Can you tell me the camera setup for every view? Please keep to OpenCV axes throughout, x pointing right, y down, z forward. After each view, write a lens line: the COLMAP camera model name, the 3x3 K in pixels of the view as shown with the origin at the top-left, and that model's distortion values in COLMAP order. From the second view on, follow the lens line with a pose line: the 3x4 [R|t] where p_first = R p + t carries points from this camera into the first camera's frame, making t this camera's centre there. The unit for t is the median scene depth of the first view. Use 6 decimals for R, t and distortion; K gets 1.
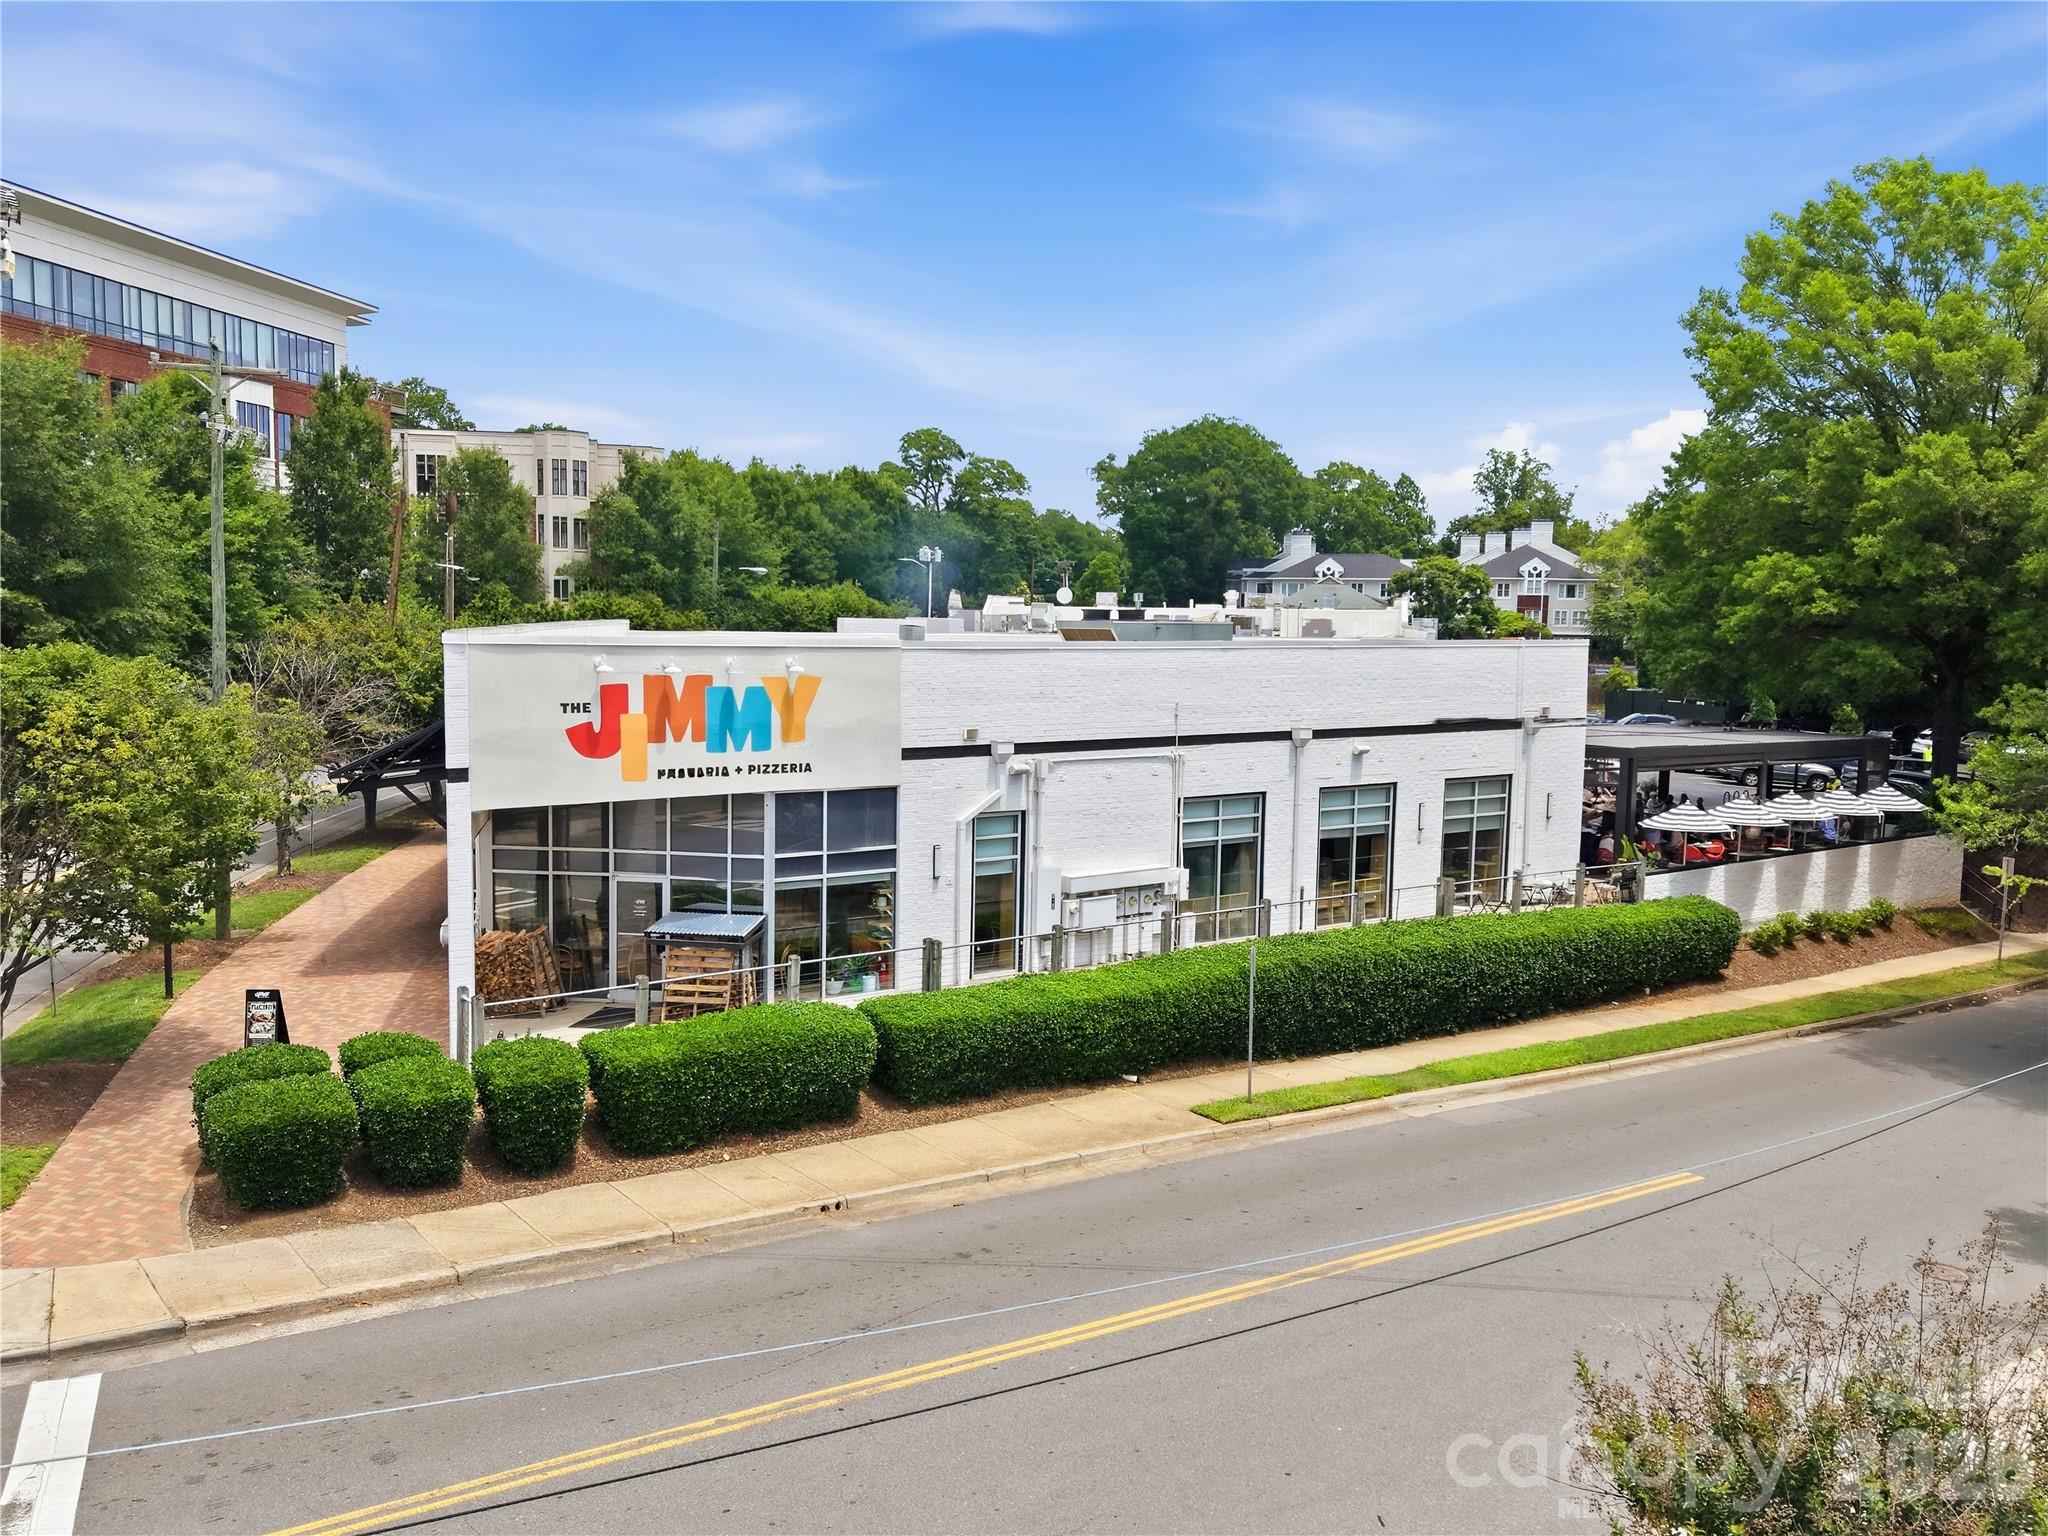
lens RADIAL K [[1377.9, 0, 1019.0], [0, 1377.9, 767.5], [0, 0, 1]] dist [0.019781, -0.009358]
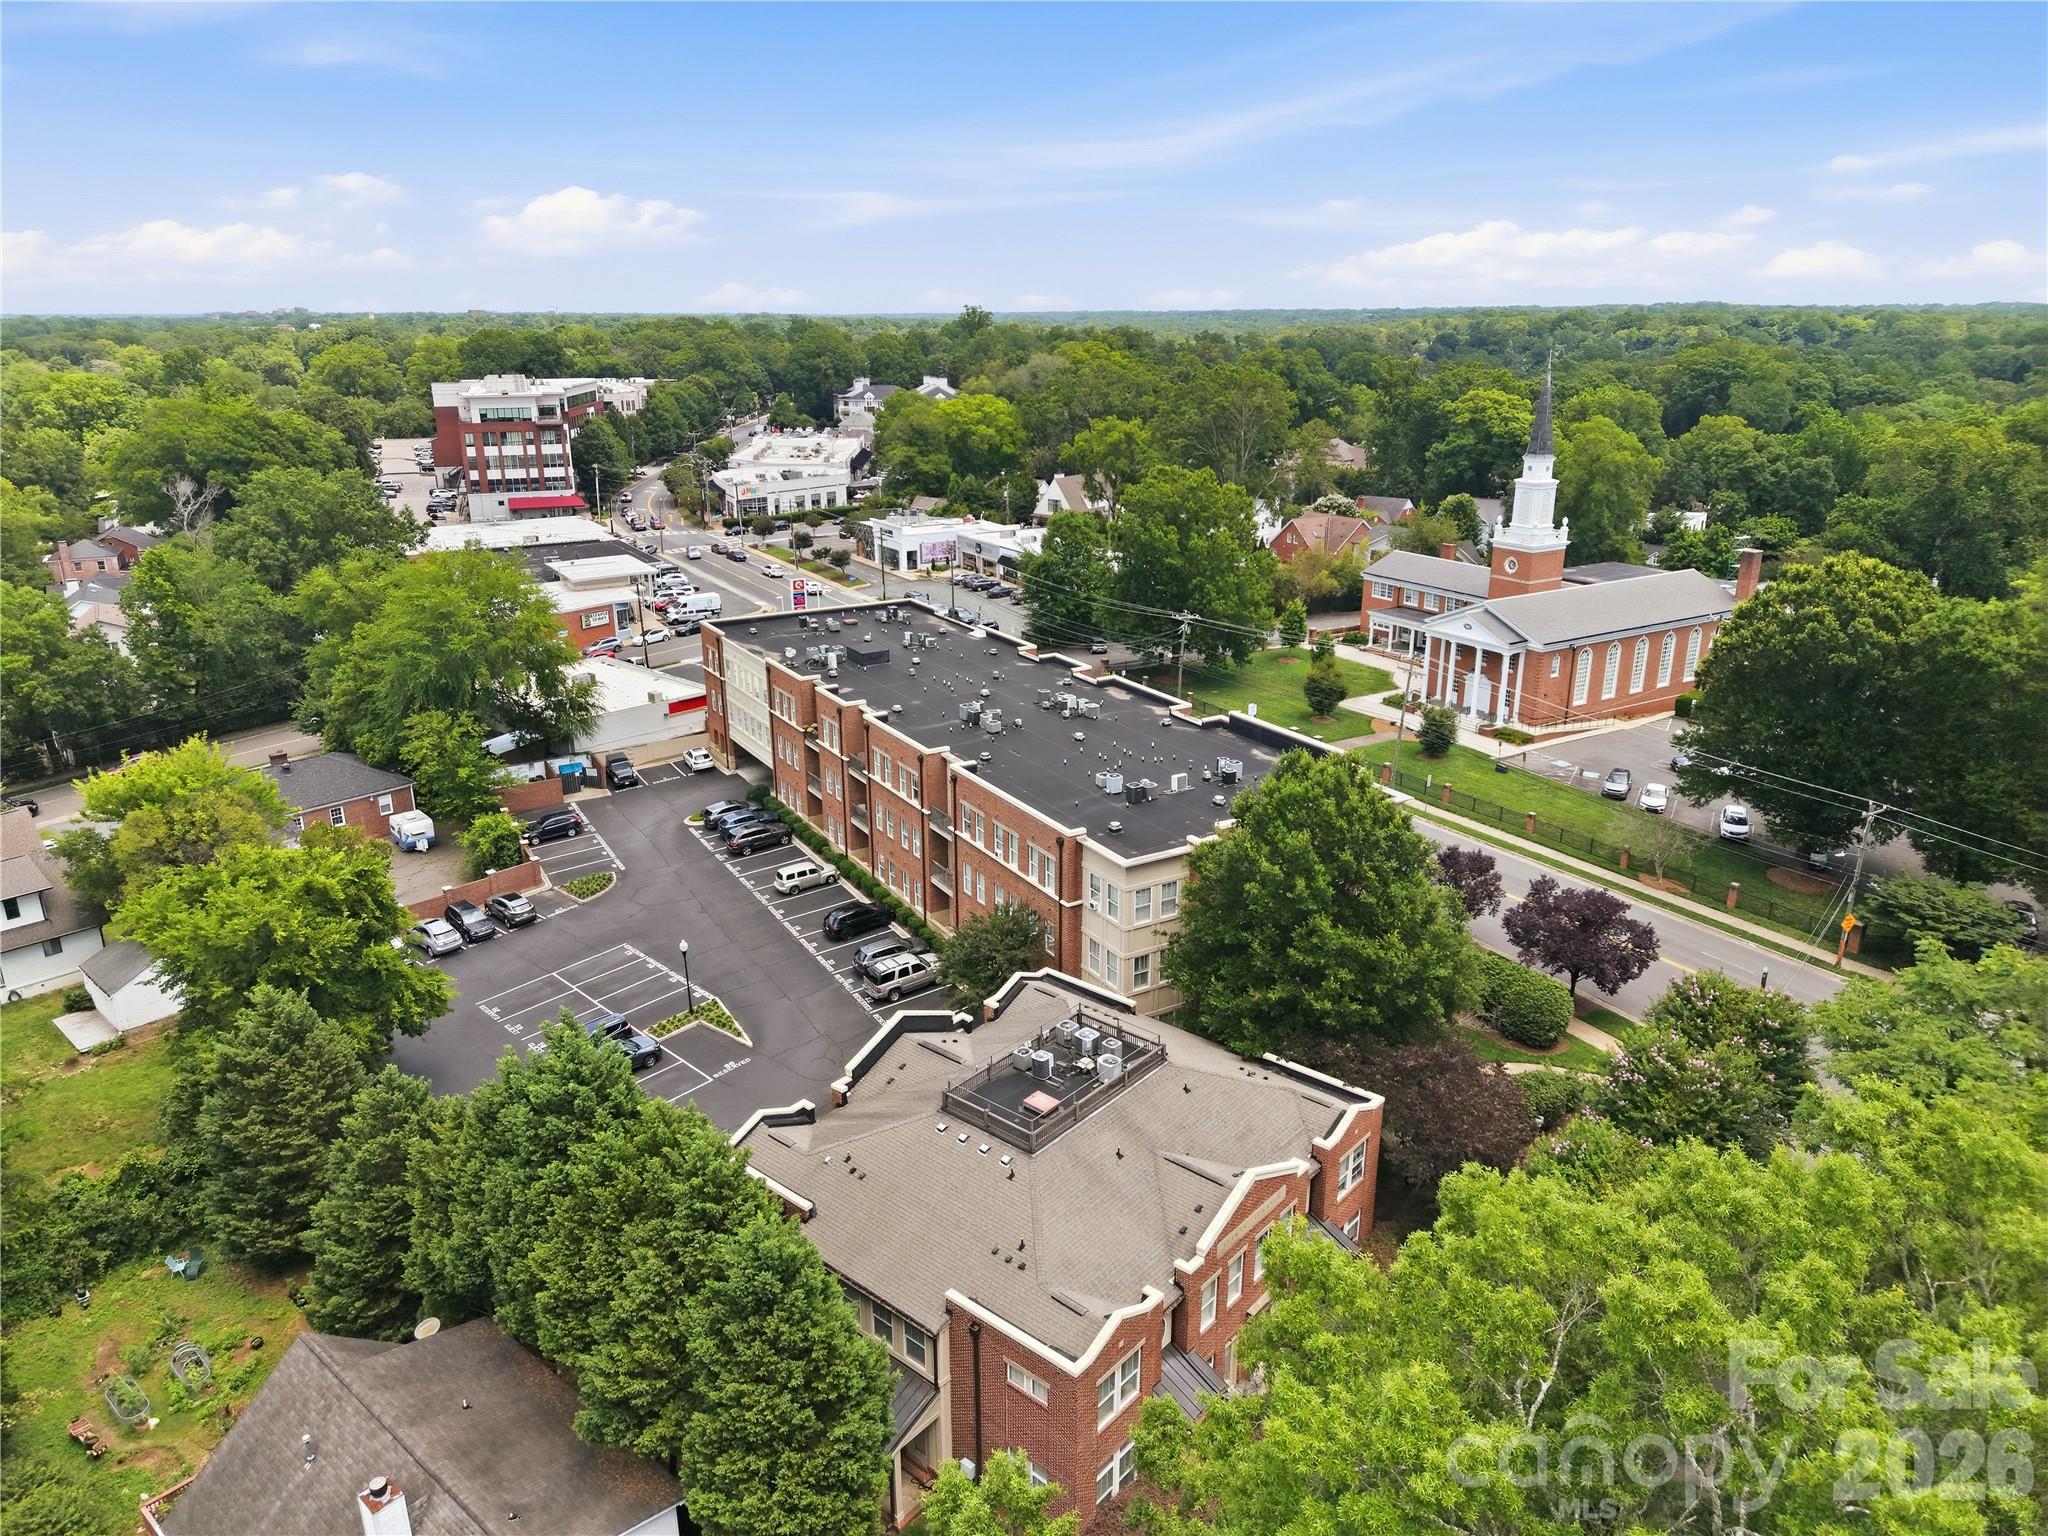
lens RADIAL K [[1377.9, 0, 1019.6], [0, 1377.9, 767.9], [0, 0, 1]] dist [0.019781, -0.009358]
pose [[0.987850, -0.073139, 0.137122, 0.186568], [0.036797, 0.967323, 0.250863, -0.462519], [-0.150989, -0.242769, 0.958262, -8.245742]]
